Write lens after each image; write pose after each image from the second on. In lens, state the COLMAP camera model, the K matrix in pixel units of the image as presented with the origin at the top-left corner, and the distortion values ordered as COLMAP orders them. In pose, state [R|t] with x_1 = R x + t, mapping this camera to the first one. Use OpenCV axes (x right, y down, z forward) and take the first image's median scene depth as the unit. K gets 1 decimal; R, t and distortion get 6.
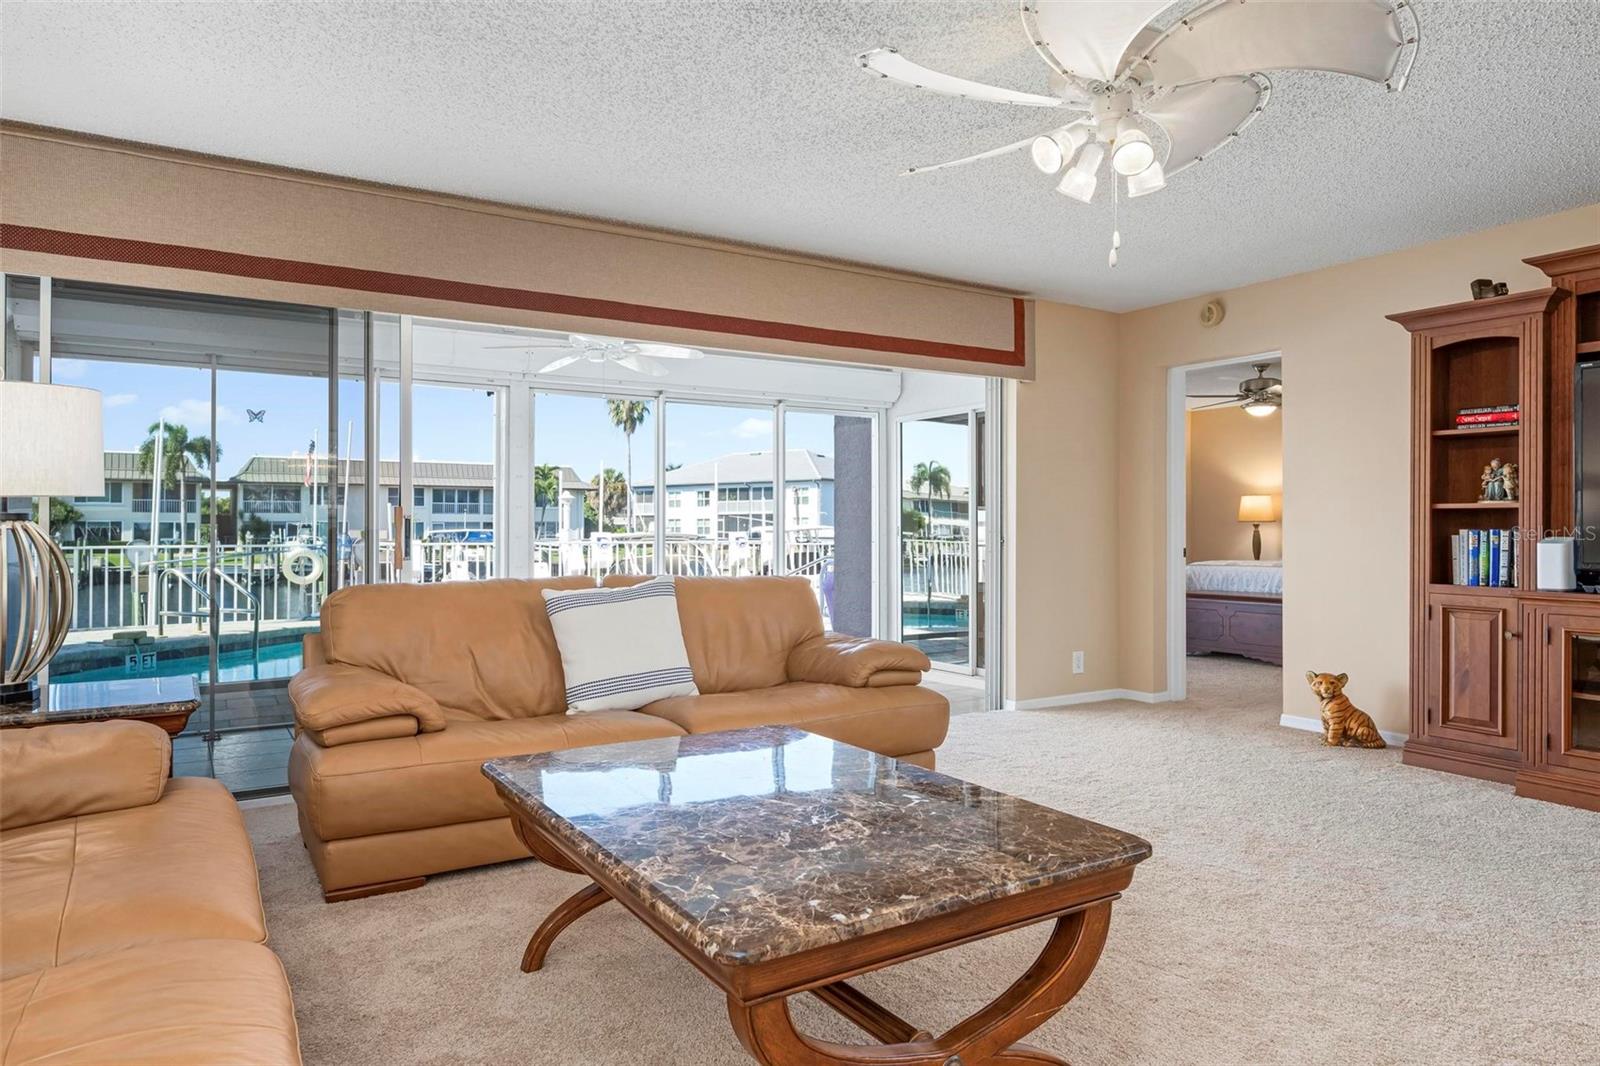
lens RADIAL K [[987.1, 0, 799.0], [0, 987.1, 519.9], [0, 0, 1]] dist [-0.001239, -0.000199]
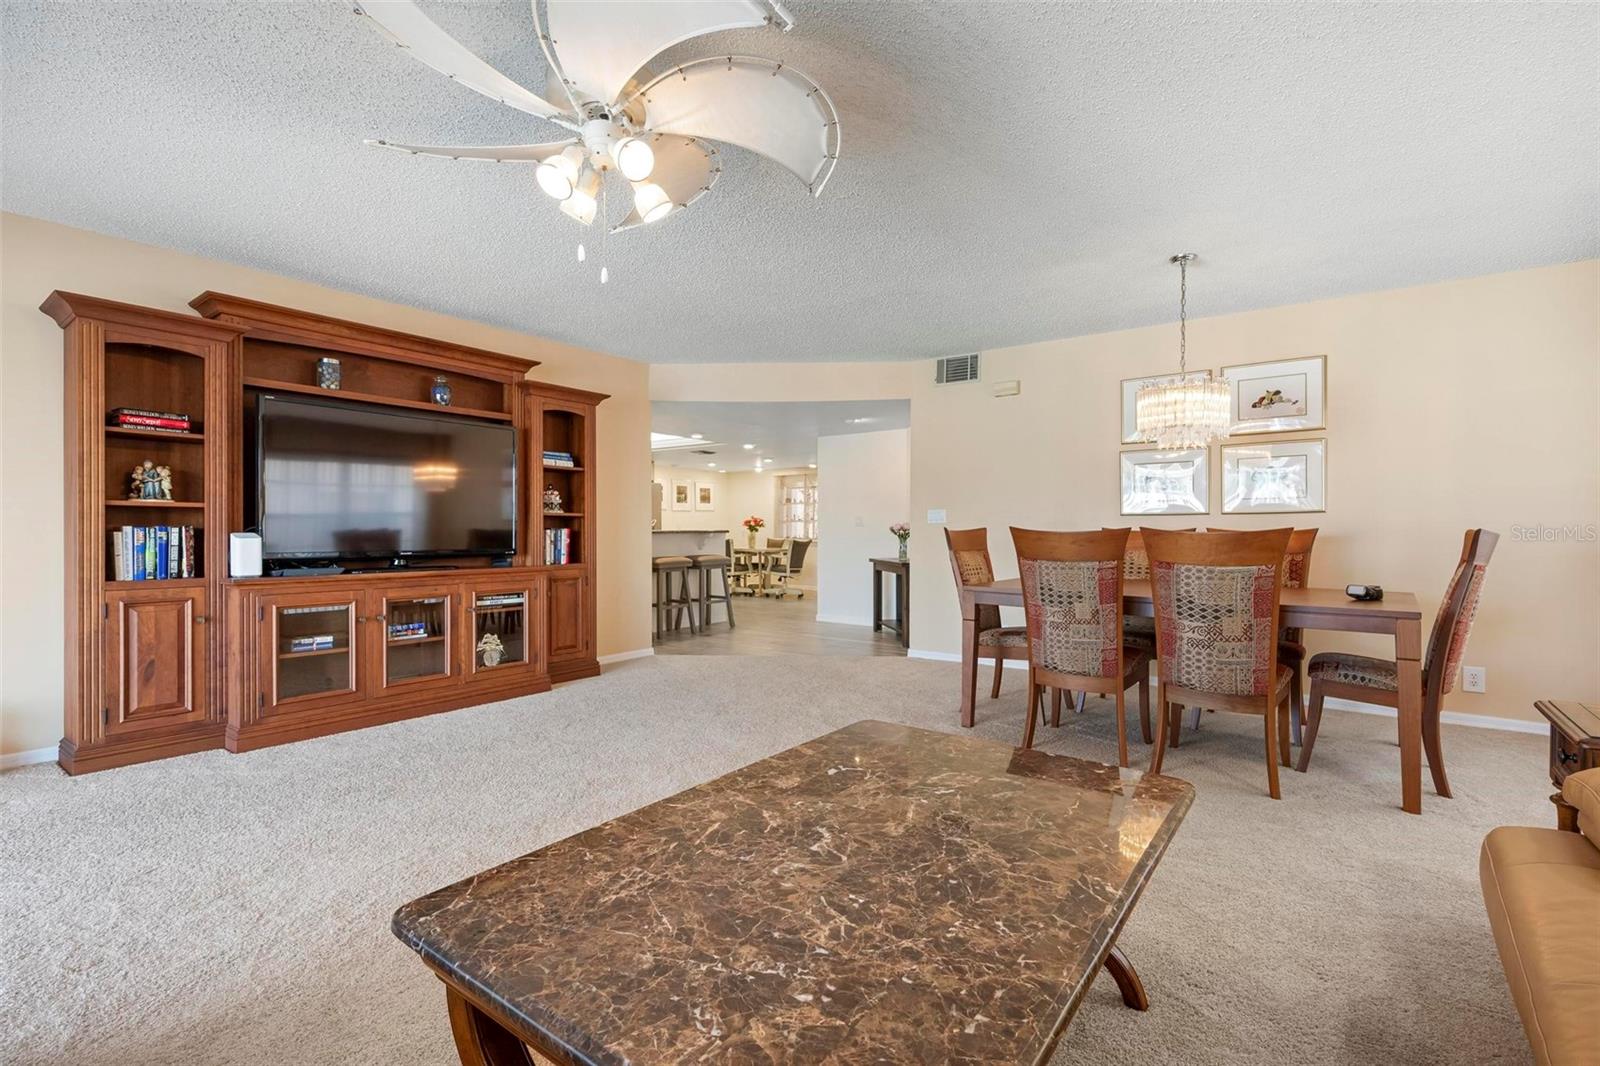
lens RADIAL K [[722.8, 0, 806.7], [0, 722.8, 531.1], [0, 0, 1]] dist [0.012428, 0.000580]
pose [[-0.366865, -0.004303, 0.930264, -0.304701], [-0.012023, 0.999928, -0.000117, 0.006640], [-0.930197, -0.011228, -0.366890, 0.648573]]
